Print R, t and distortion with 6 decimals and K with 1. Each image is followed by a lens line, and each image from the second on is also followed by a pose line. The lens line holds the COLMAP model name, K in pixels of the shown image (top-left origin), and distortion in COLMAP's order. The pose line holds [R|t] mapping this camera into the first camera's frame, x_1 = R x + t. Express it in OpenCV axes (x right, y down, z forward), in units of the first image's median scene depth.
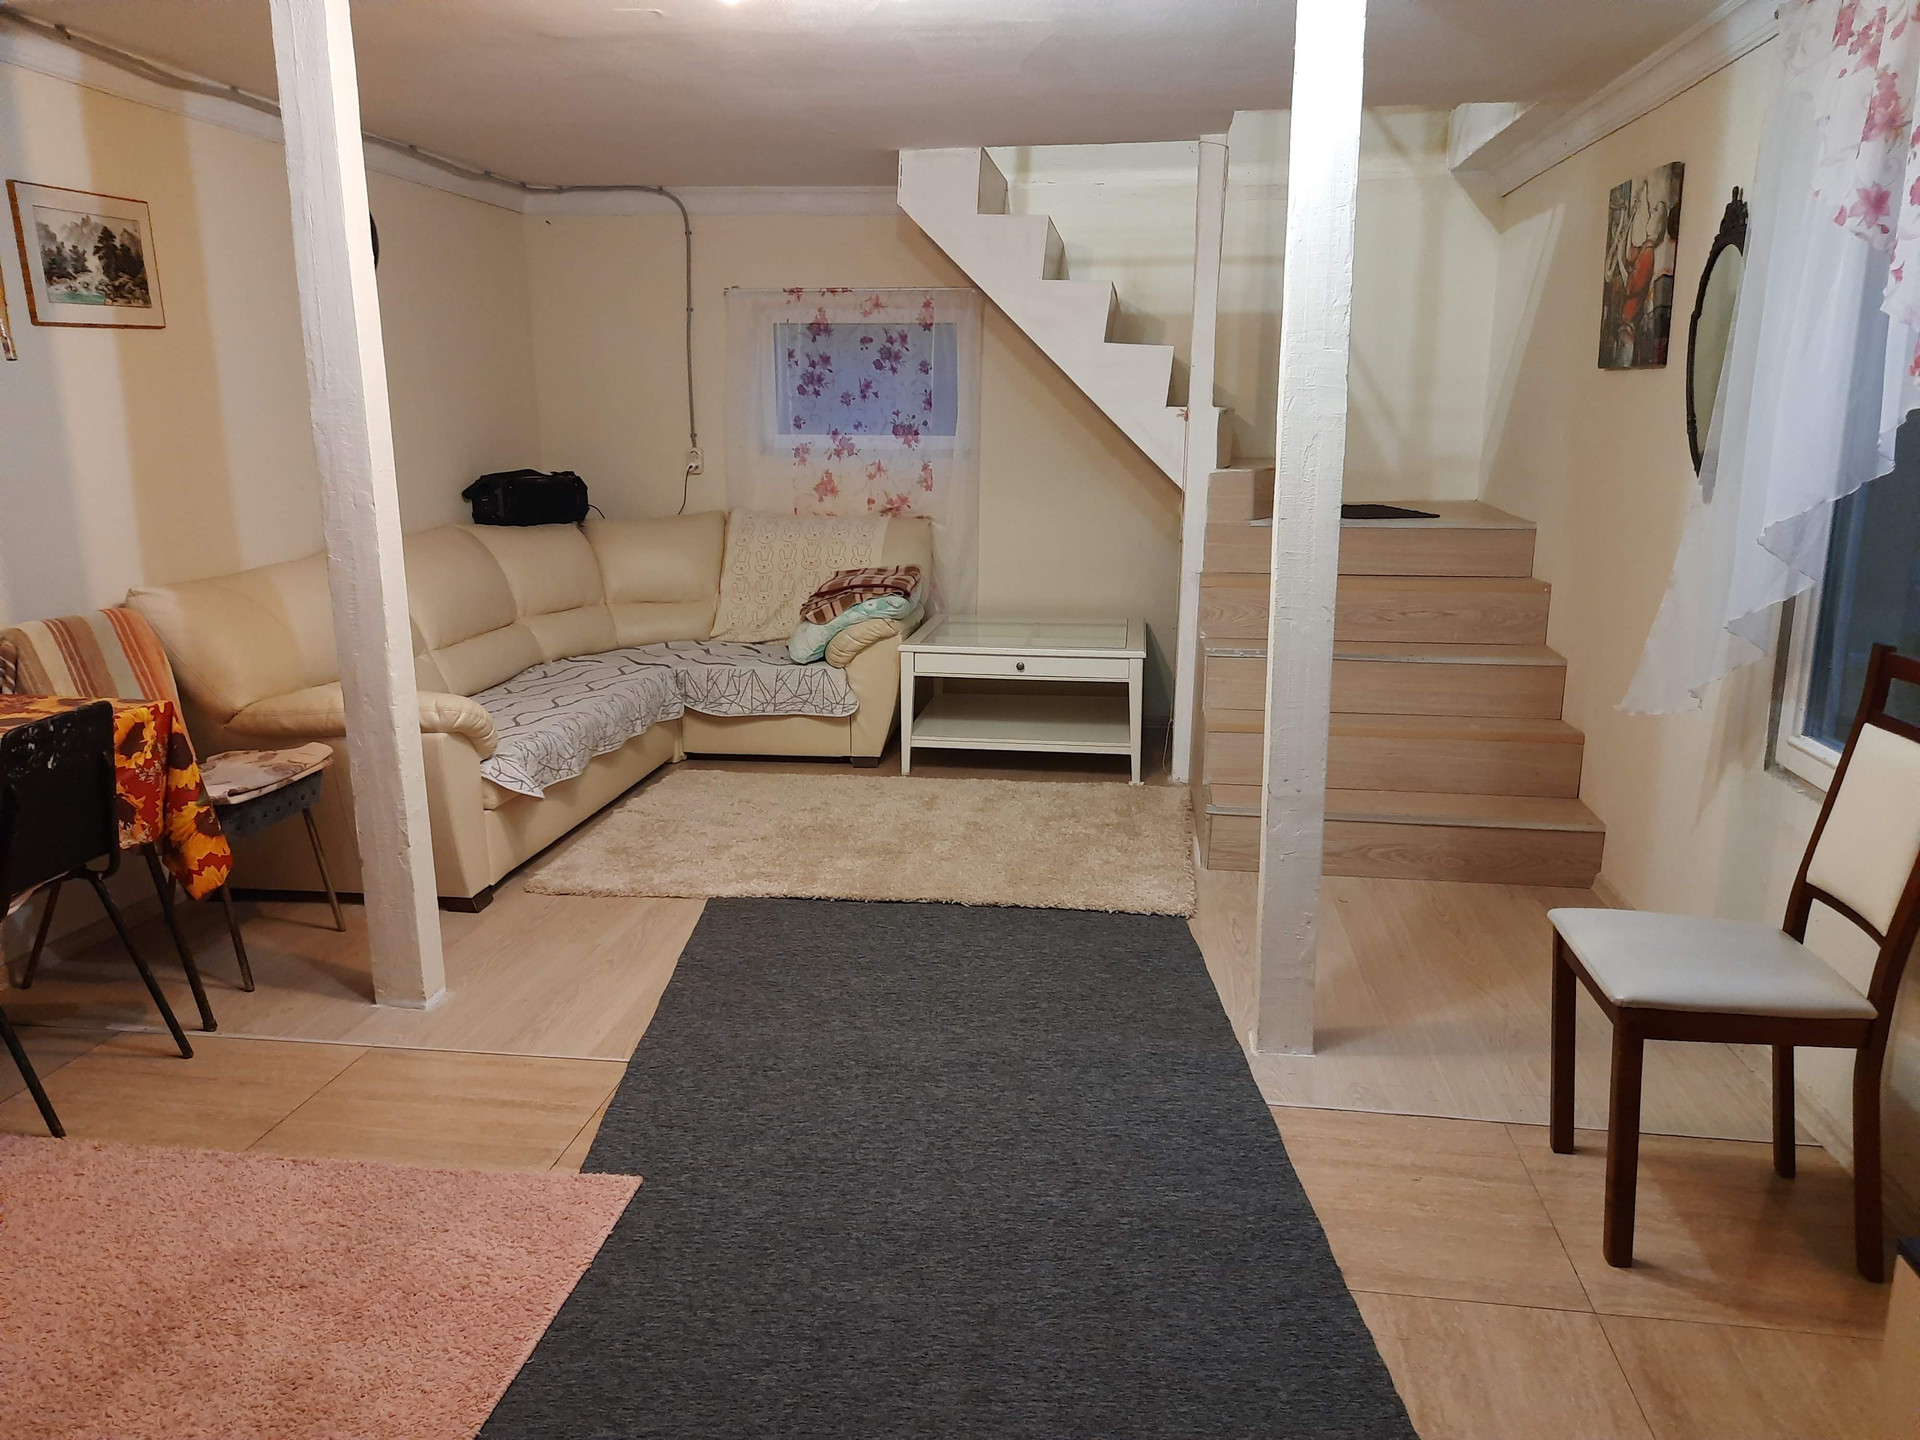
lens RADIAL K [[1414.6, 0, 961.9], [0, 1414.6, 724.1], [0, 0, 1]] dist [0.050611, 0.000568]
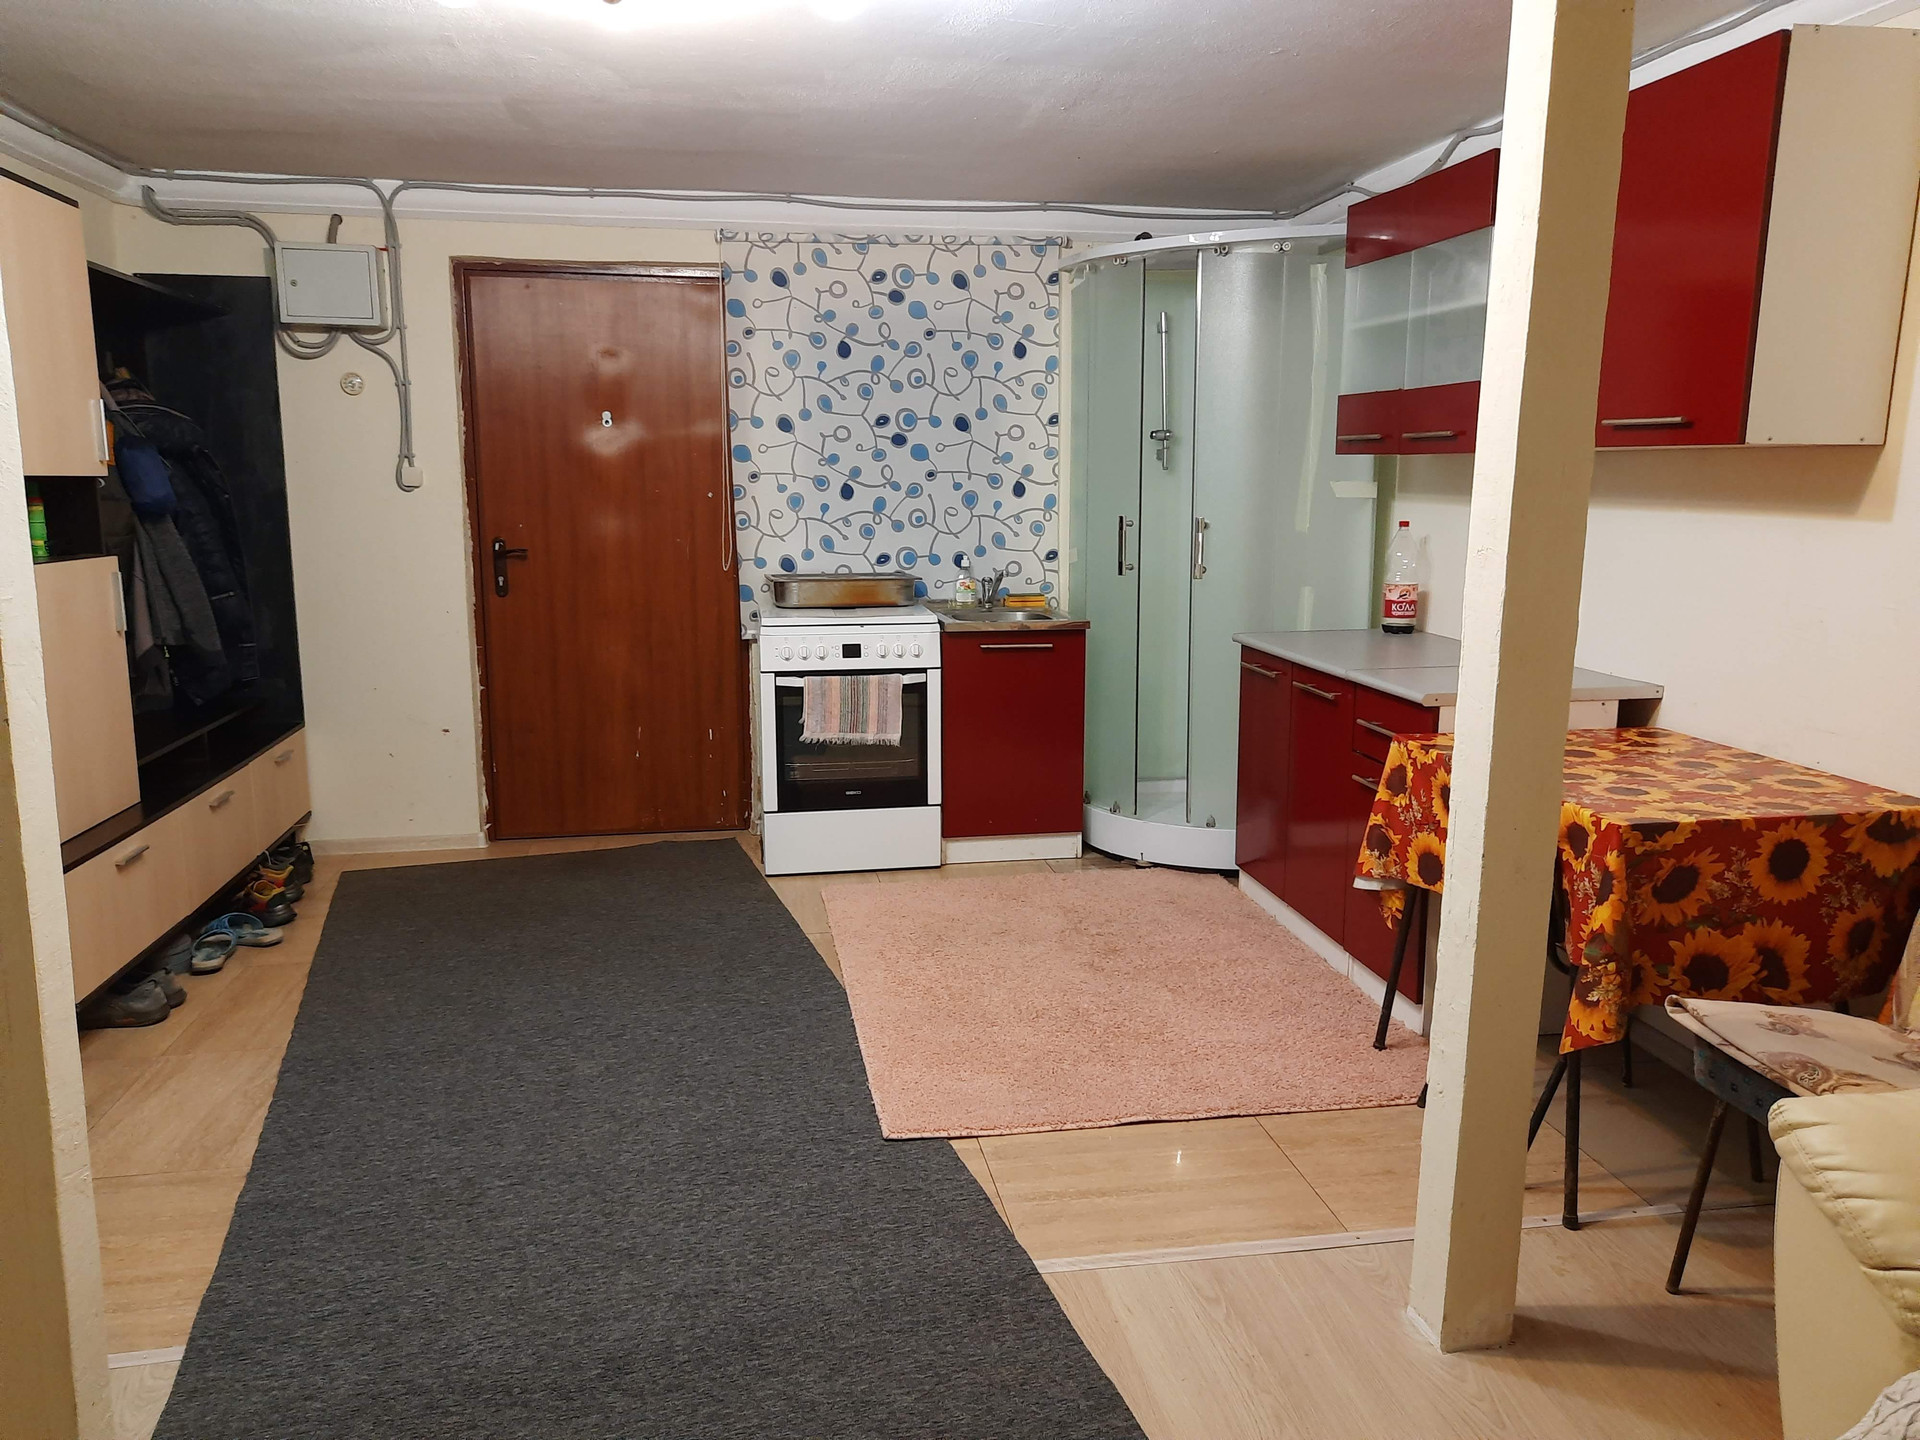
lens RADIAL K [[1414.6, 0, 964.3], [0, 1414.6, 717.7], [0, 0, 1]] dist [0.050611, 0.000568]
pose [[-0.953517, 0.052470, -0.296736, 0.027997], [-0.068554, 0.921131, 0.383167, -0.390089], [0.293437, 0.385699, -0.874718, 1.746489]]
